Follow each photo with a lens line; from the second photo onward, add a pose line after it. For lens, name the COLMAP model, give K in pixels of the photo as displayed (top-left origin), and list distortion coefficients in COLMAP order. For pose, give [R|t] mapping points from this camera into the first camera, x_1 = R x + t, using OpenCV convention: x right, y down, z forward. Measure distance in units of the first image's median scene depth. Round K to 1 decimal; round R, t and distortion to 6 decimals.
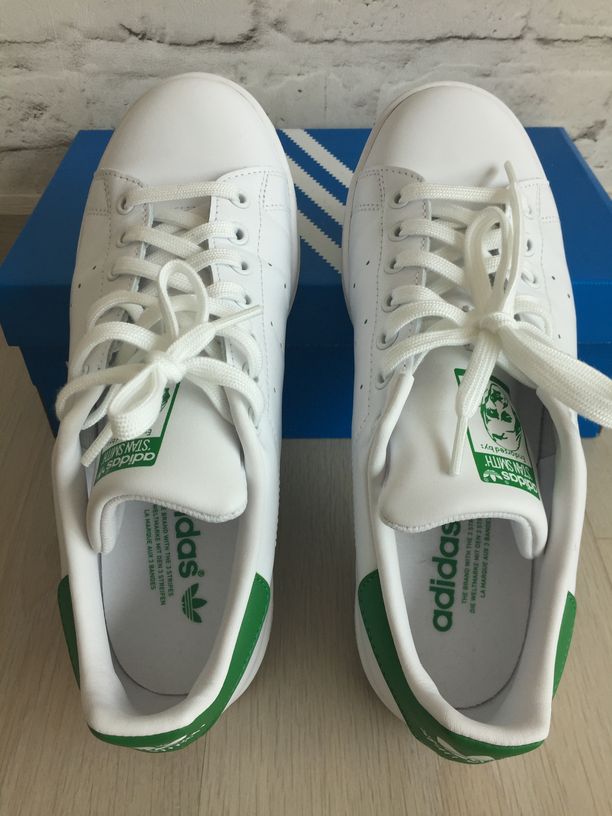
lens RADIAL K [[698.1, 0, 303.4], [0, 698.1, 410.2], [0, 0, 1]] dist [0.010696, -0.072211]
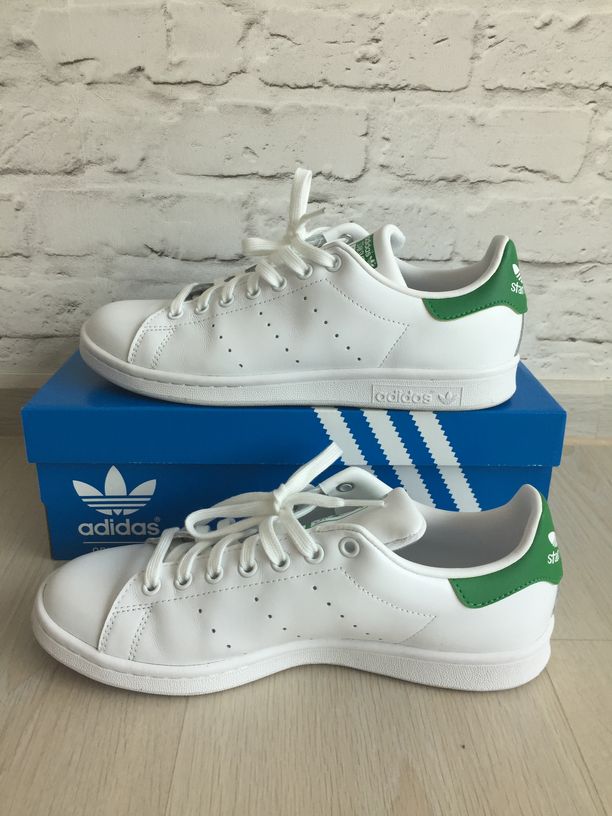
lens RADIAL K [[698.1, 0, 296.9], [0, 698.1, 407.1], [0, 0, 1]] dist [0.010696, -0.072211]
pose [[0.999740, 0.022429, 0.004056, 0.024643], [-0.019531, 0.934734, -0.354811, 0.191841], [-0.011749, 0.354639, 0.934929, -0.127465]]
